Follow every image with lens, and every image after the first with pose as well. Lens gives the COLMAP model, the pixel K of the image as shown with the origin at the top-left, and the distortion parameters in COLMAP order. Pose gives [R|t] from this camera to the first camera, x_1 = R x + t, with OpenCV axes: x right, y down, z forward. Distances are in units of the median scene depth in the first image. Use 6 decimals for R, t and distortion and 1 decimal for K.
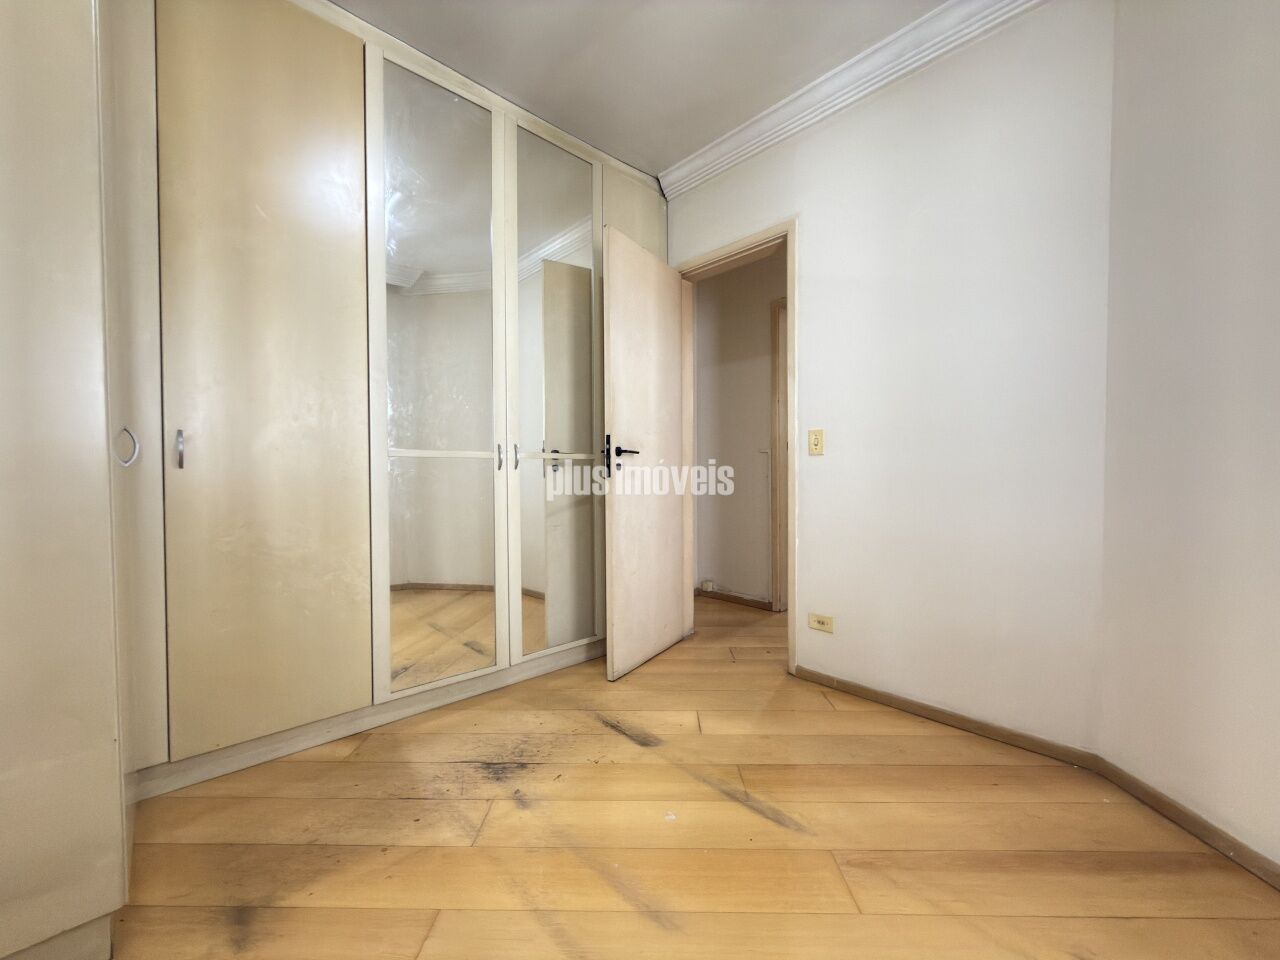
lens RADIAL K [[516.0, 0, 639.0], [0, 516.0, 482.1], [0, 0, 1]] dist [0.002997, -0.000489]
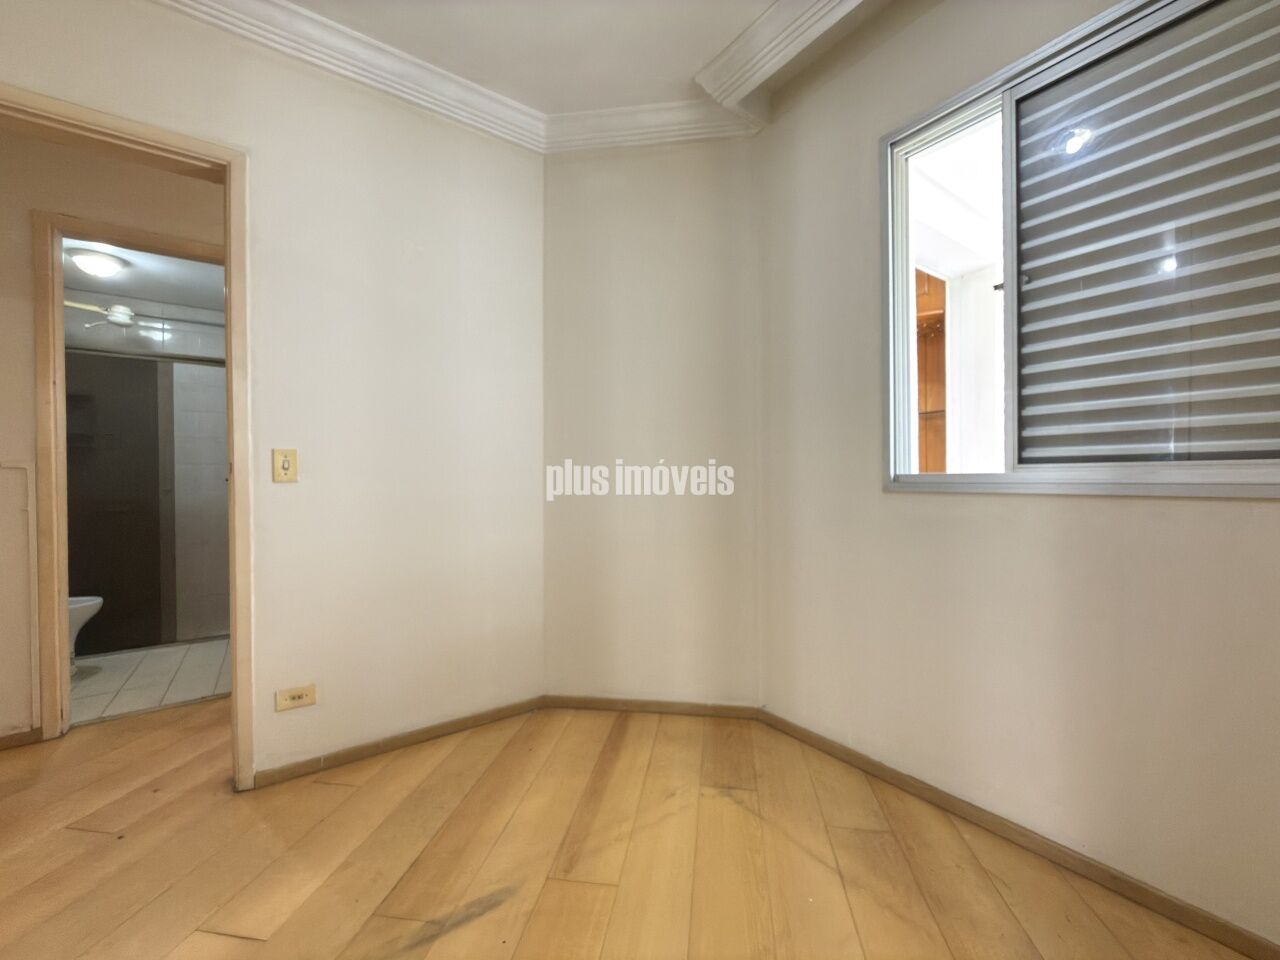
lens RADIAL K [[516.0, 0, 643.2], [0, 516.0, 483.7], [0, 0, 1]] dist [0.002997, -0.000489]
pose [[0.130384, -0.004469, 0.991454, -0.497448], [0.026431, 0.999650, 0.001030, -0.051875], [-0.991111, 0.026070, 0.130456, 0.530927]]
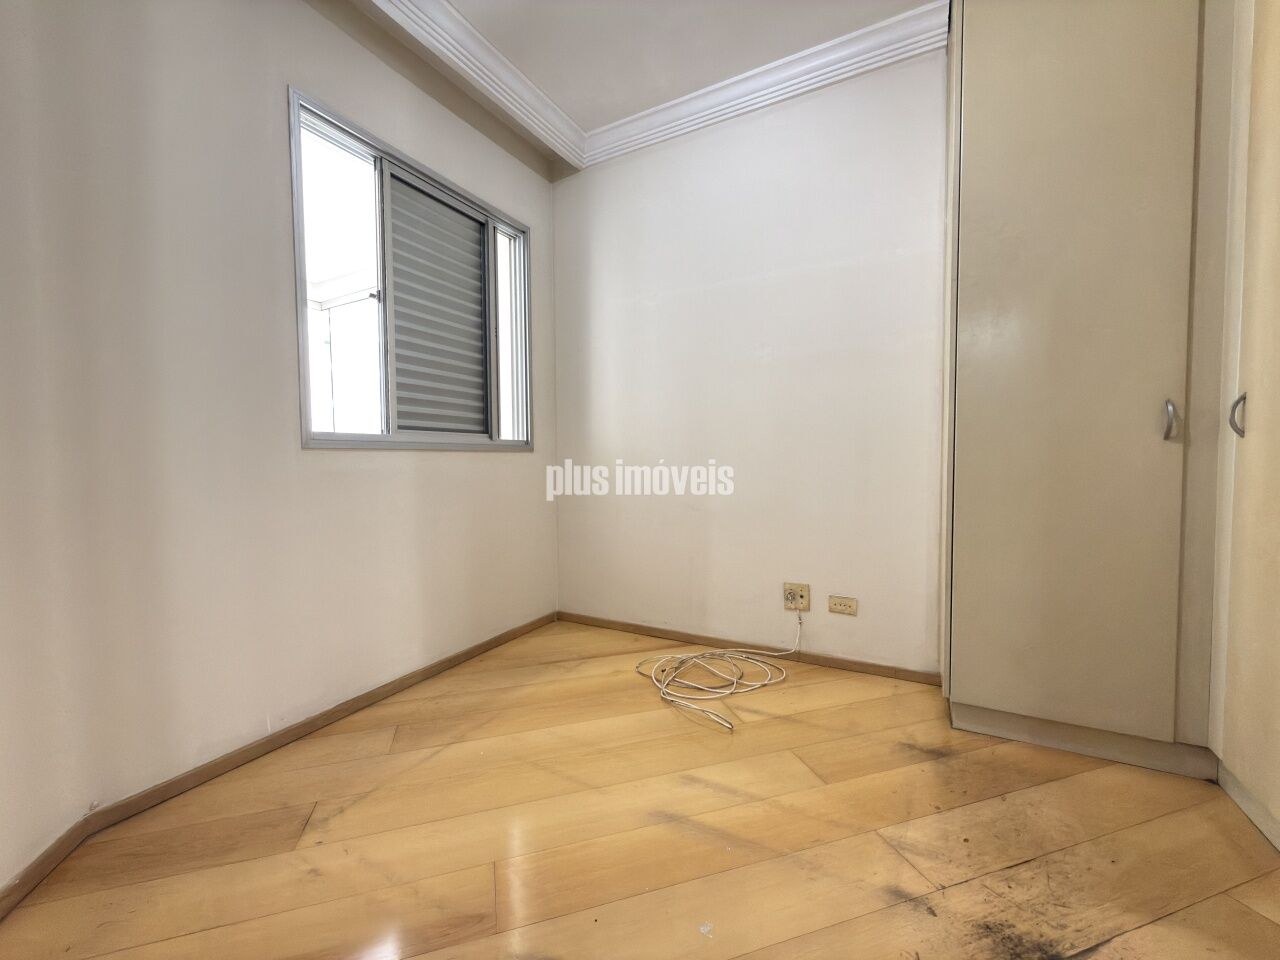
lens RADIAL K [[516.0, 0, 646.1], [0, 516.0, 477.7], [0, 0, 1]] dist [0.002997, -0.000489]
pose [[-0.944875, 0.026468, -0.326360, 0.318198], [0.006839, 0.998105, 0.061147, -0.019352], [0.327360, 0.055544, -0.943266, 1.435671]]
